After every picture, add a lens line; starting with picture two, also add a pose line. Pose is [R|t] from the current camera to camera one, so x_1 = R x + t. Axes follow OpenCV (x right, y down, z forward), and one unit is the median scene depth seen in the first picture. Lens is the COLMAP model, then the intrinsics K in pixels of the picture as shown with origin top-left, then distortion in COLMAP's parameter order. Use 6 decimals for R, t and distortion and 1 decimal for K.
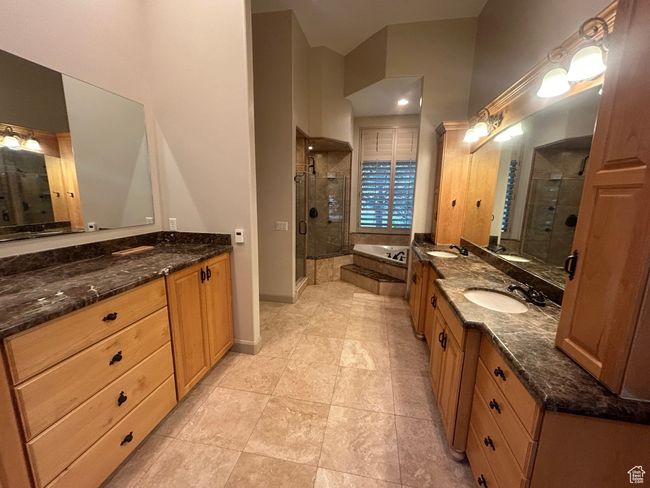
lens RADIAL K [[264.7, 0, 325.1], [0, 264.7, 243.6], [0, 0, 1]] dist [0.001362, 0.000131]
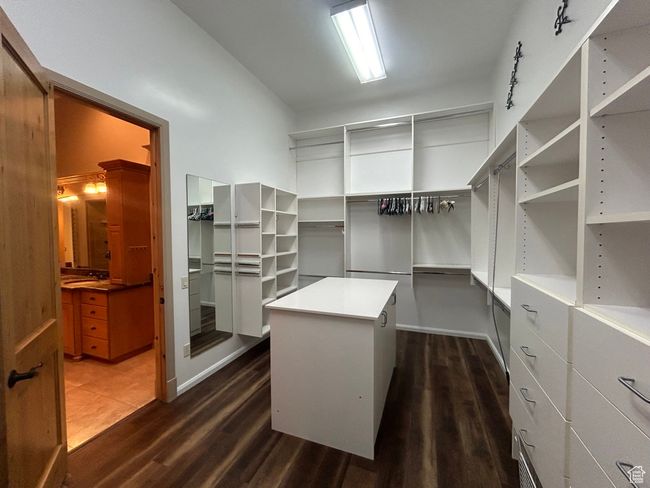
lens RADIAL K [[264.7, 0, 325.4], [0, 264.7, 243.3], [0, 0, 1]] dist [0.001362, 0.000131]
pose [[0.189094, -0.050476, 0.980661, -0.718913], [0.188453, 0.981979, 0.014206, 0.164225], [-0.963706, 0.182123, 0.195199, -0.916683]]
